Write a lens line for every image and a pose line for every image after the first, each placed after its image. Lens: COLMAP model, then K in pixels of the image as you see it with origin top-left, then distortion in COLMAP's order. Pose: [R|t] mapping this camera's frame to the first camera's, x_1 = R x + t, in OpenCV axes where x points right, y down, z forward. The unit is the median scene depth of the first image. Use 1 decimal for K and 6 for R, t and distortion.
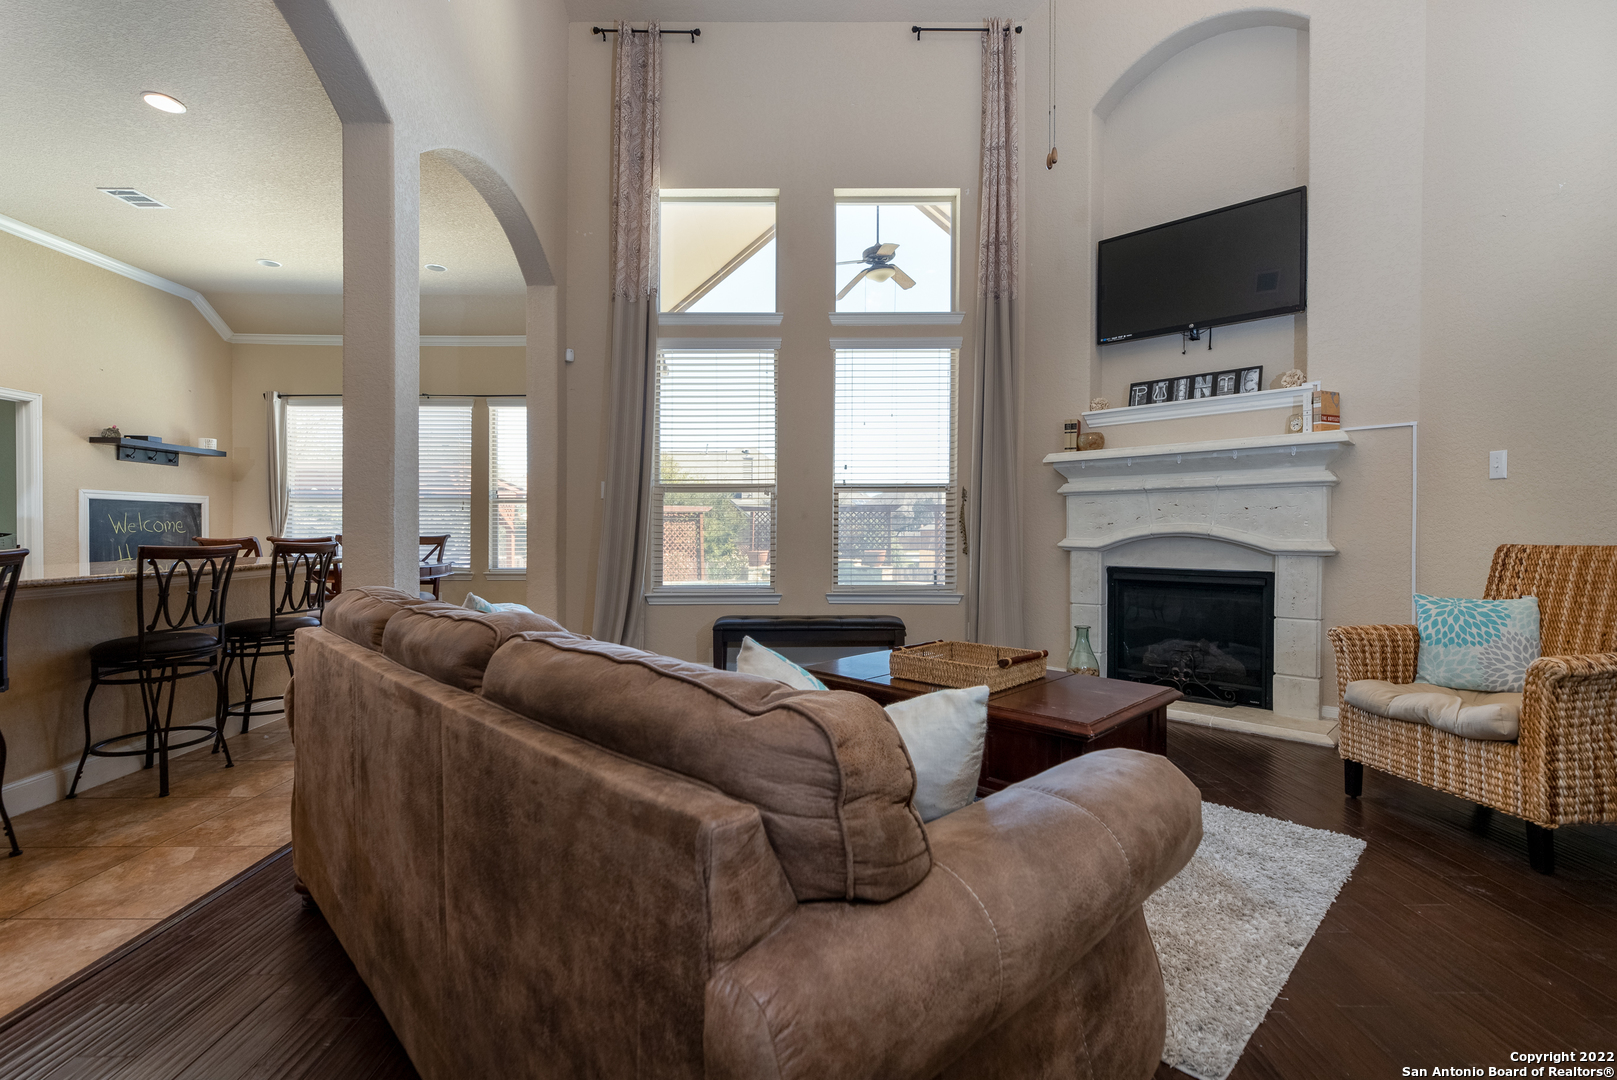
lens RADIAL K [[734.1, 0, 808.5], [0, 734.1, 540.0], [0, 0, 1]] dist [-0.001721, -0.000100]
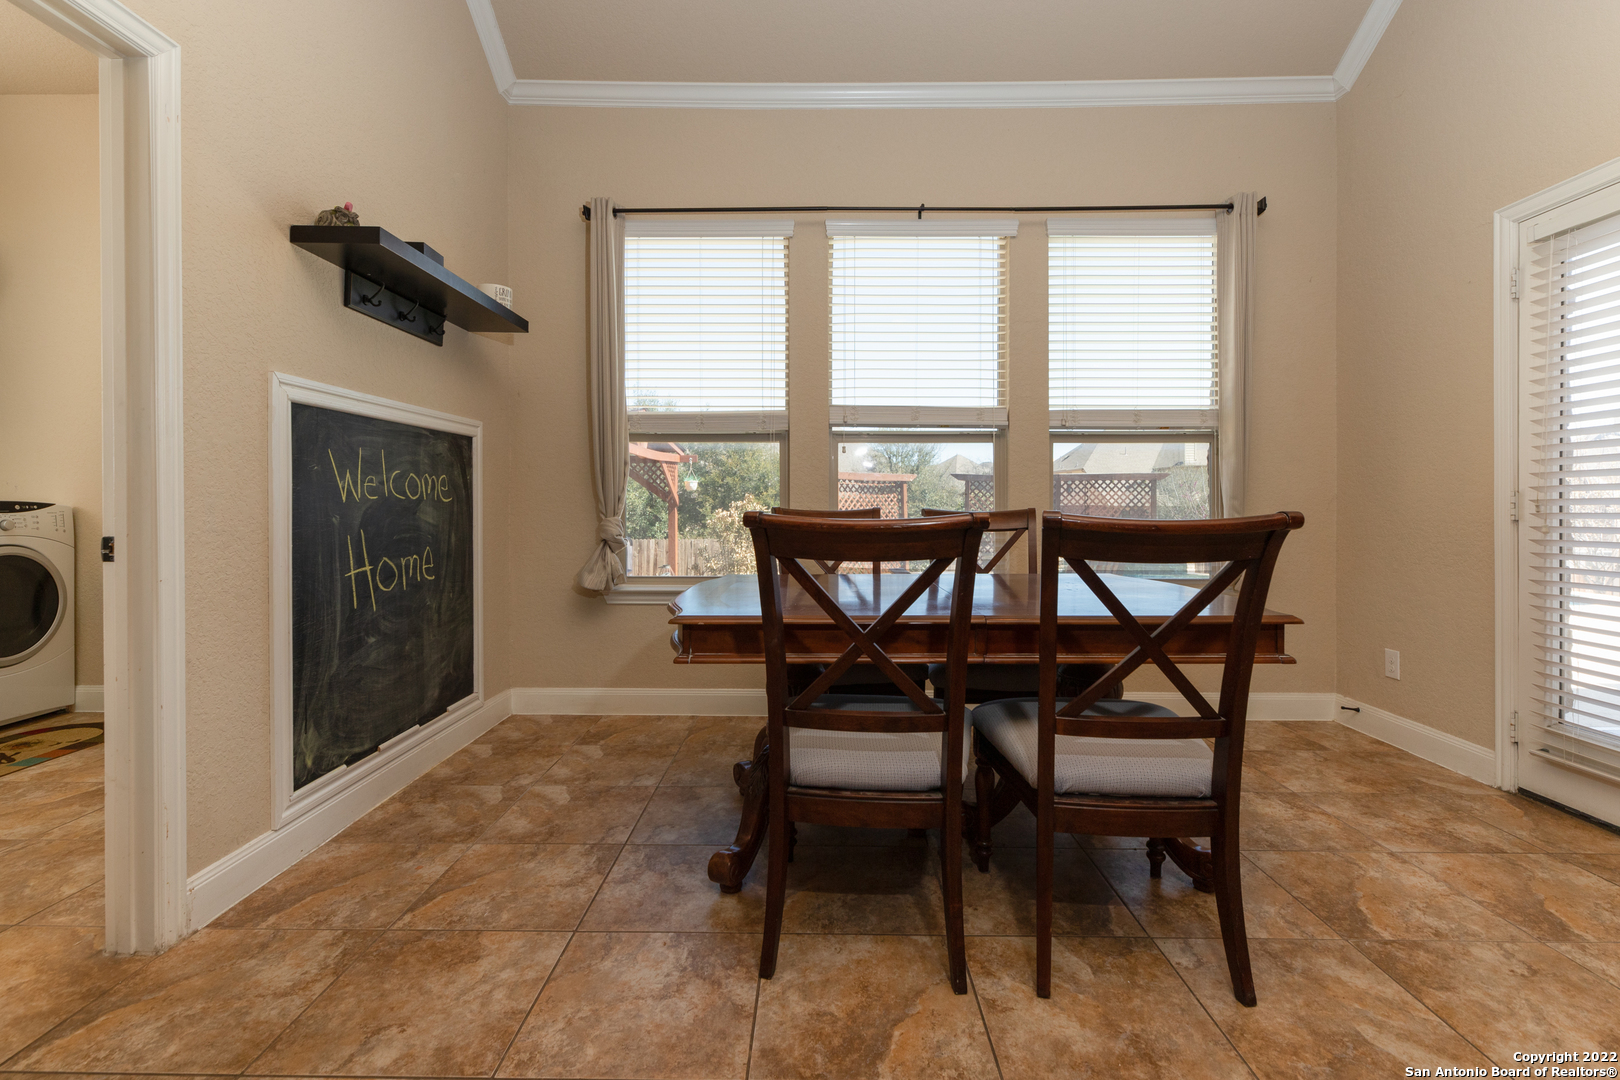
lens RADIAL K [[730.5, 0, 809.7], [0, 730.5, 550.9], [0, 0, 1]] dist [0.001772, -0.000905]
pose [[0.999991, -0.004117, -0.000799, -0.969387], [0.004152, 0.998686, 0.051086, -0.003278], [0.000587, -0.051089, 0.998694, 0.851138]]
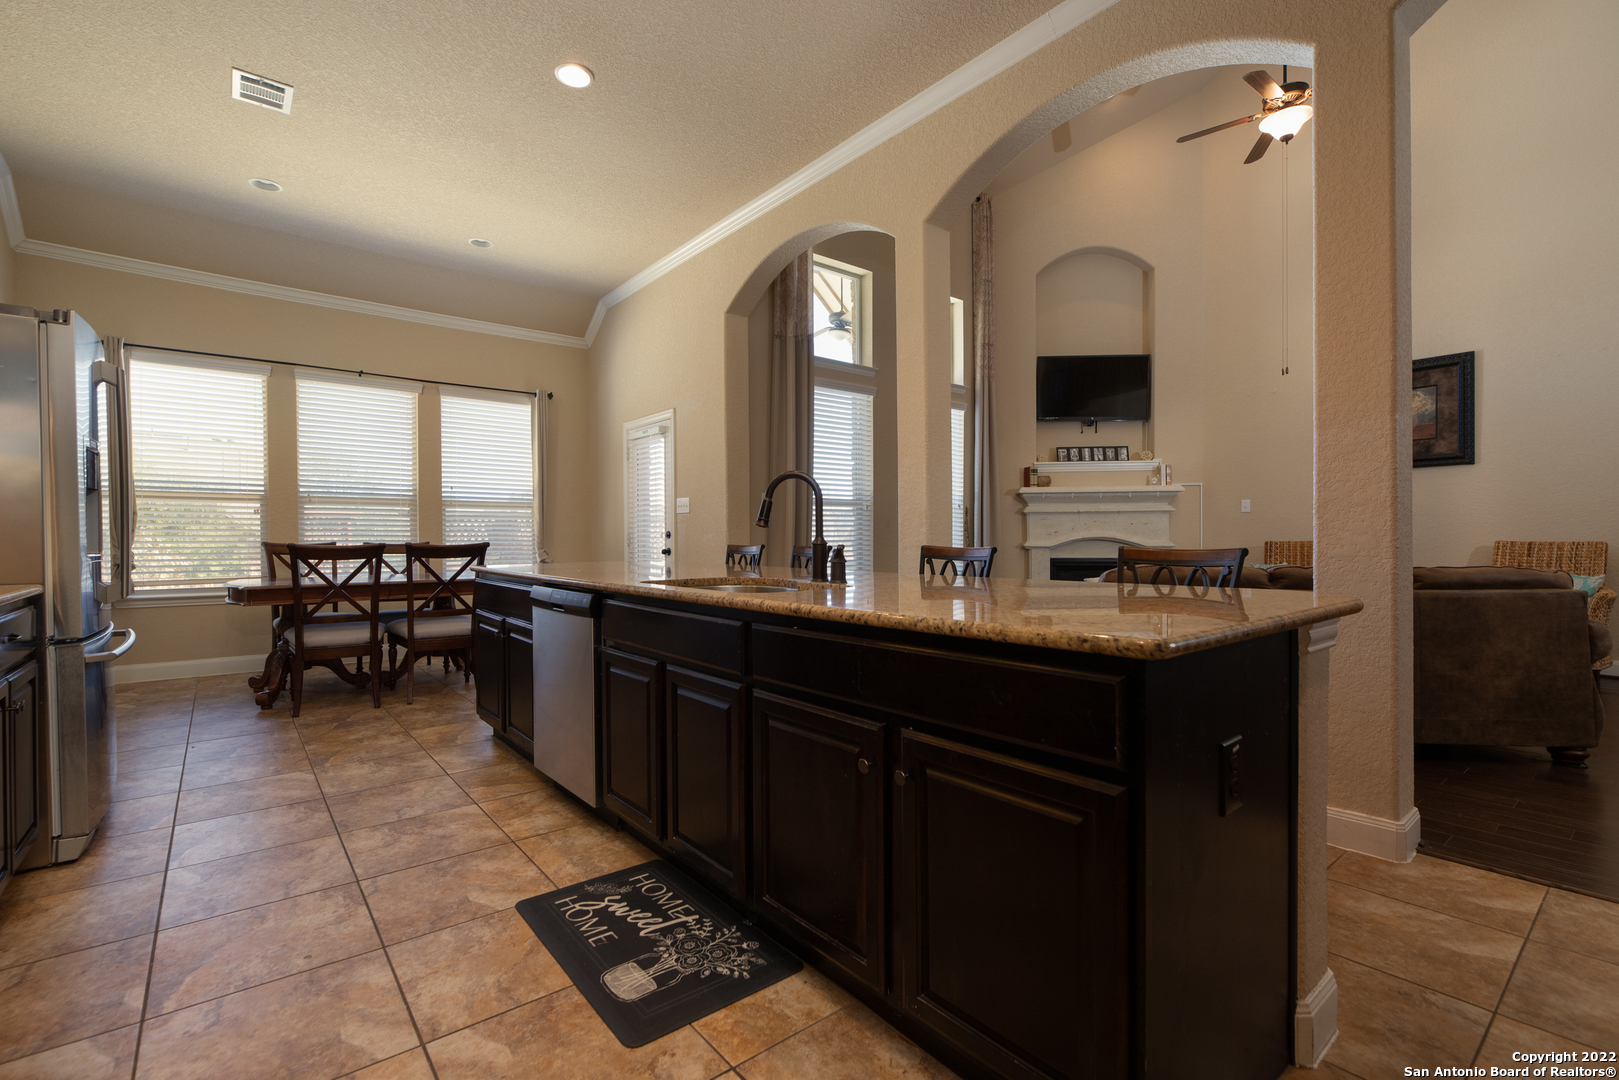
lens RADIAL K [[730.0, 0, 809.2], [0, 730.0, 550.9], [0, 0, 1]] dist [0.001772, -0.000905]
pose [[0.779226, -0.008080, 0.626691, -1.053616], [0.008820, 0.999959, 0.001925, 0.012197], [-0.626681, 0.004028, 0.779265, 0.072016]]
